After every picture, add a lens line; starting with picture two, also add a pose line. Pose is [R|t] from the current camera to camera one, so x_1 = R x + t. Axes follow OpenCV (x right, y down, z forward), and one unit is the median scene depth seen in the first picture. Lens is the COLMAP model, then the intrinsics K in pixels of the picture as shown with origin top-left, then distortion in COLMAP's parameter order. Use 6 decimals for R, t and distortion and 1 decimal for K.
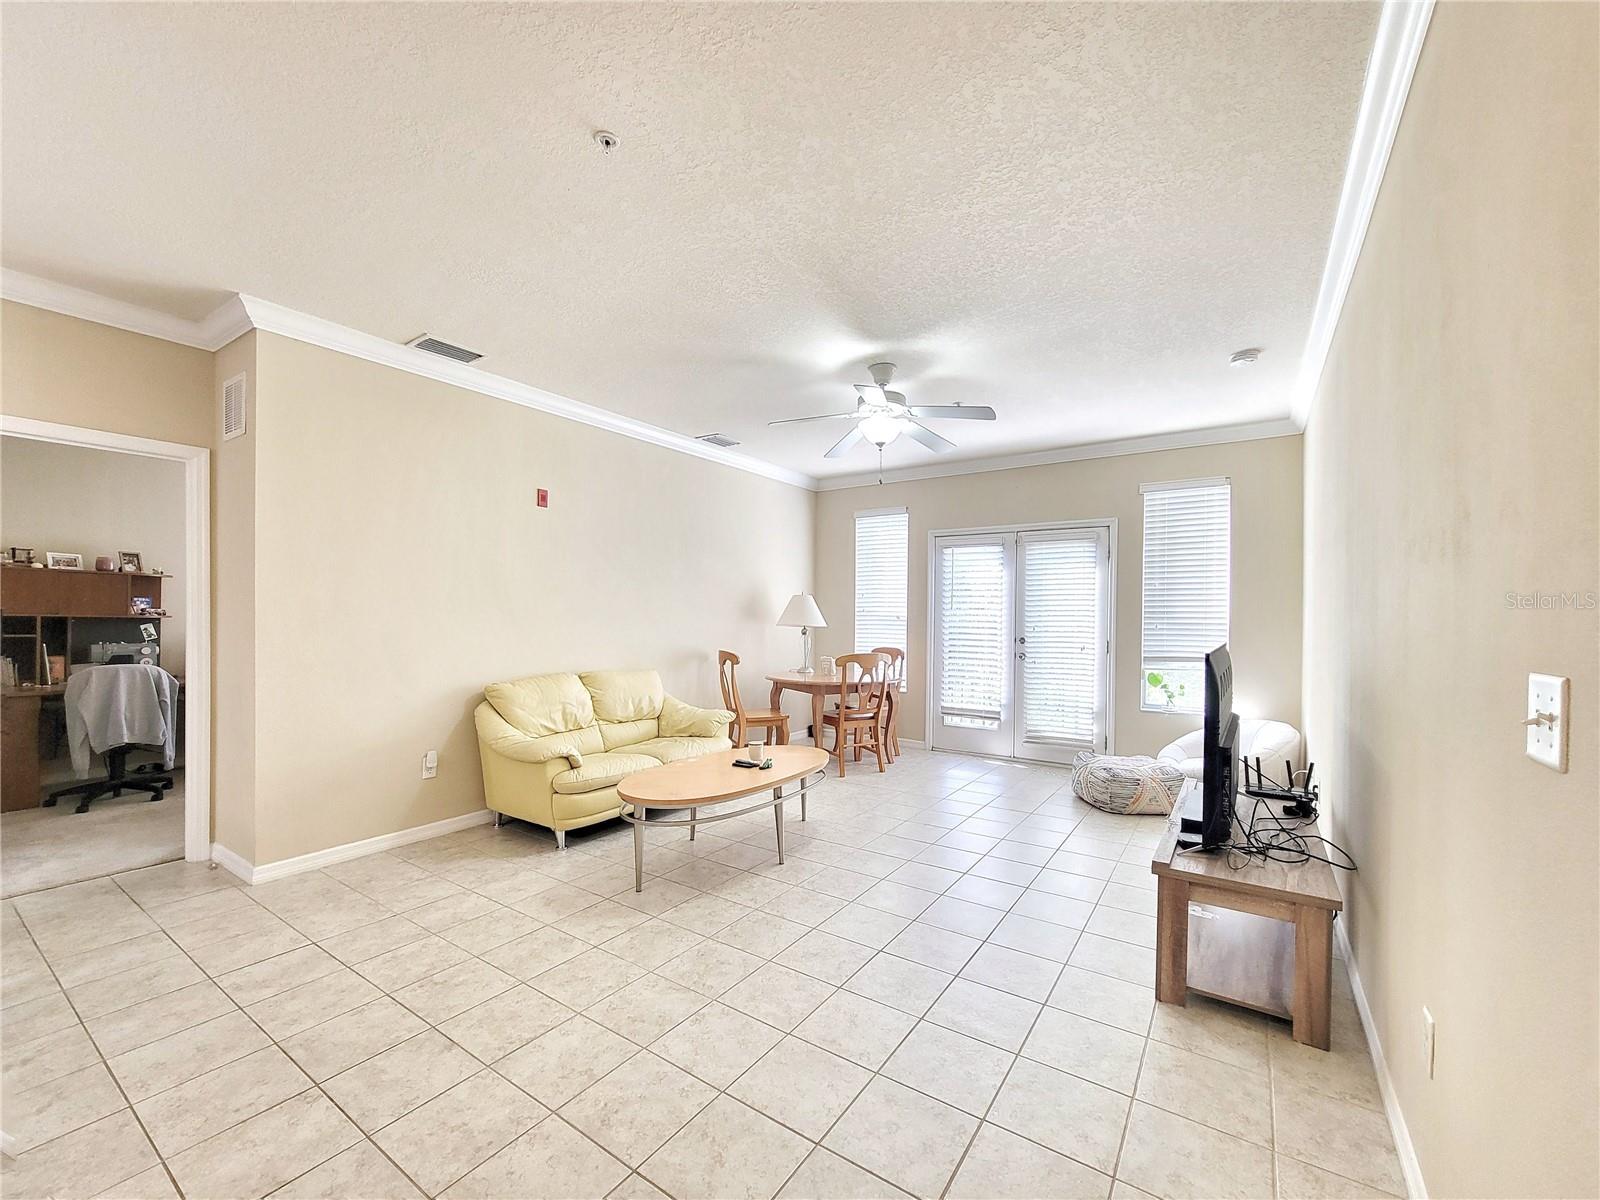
lens RADIAL K [[653.7, 0, 803.5], [0, 653.7, 623.3], [0, 0, 1]] dist [-0.001078, 0.000899]
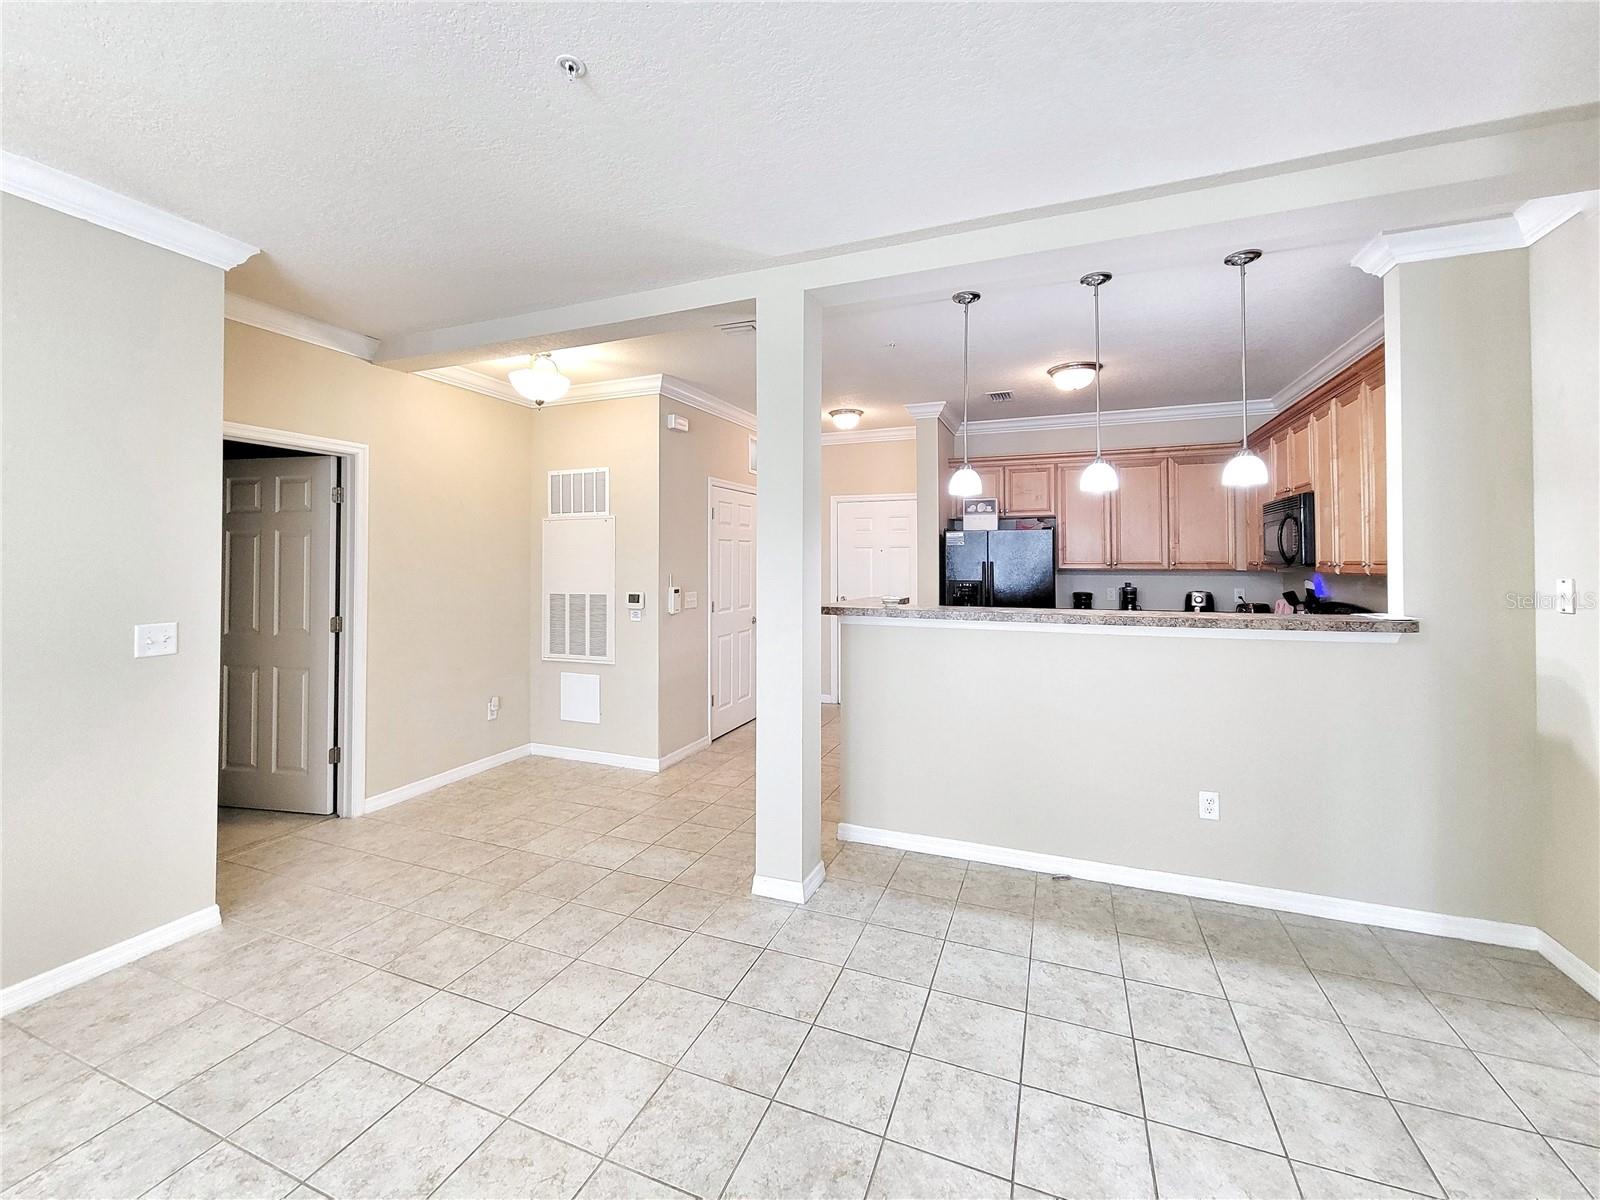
lens RADIAL K [[653.7, 0, 802.0], [0, 653.7, 550.2], [0, 0, 1]] dist [-0.001078, 0.000899]
pose [[-0.976746, -0.011493, -0.214090, -0.232494], [-0.008826, 0.999871, -0.013412, -0.052995], [0.214217, -0.011210, -0.976722, 1.046606]]
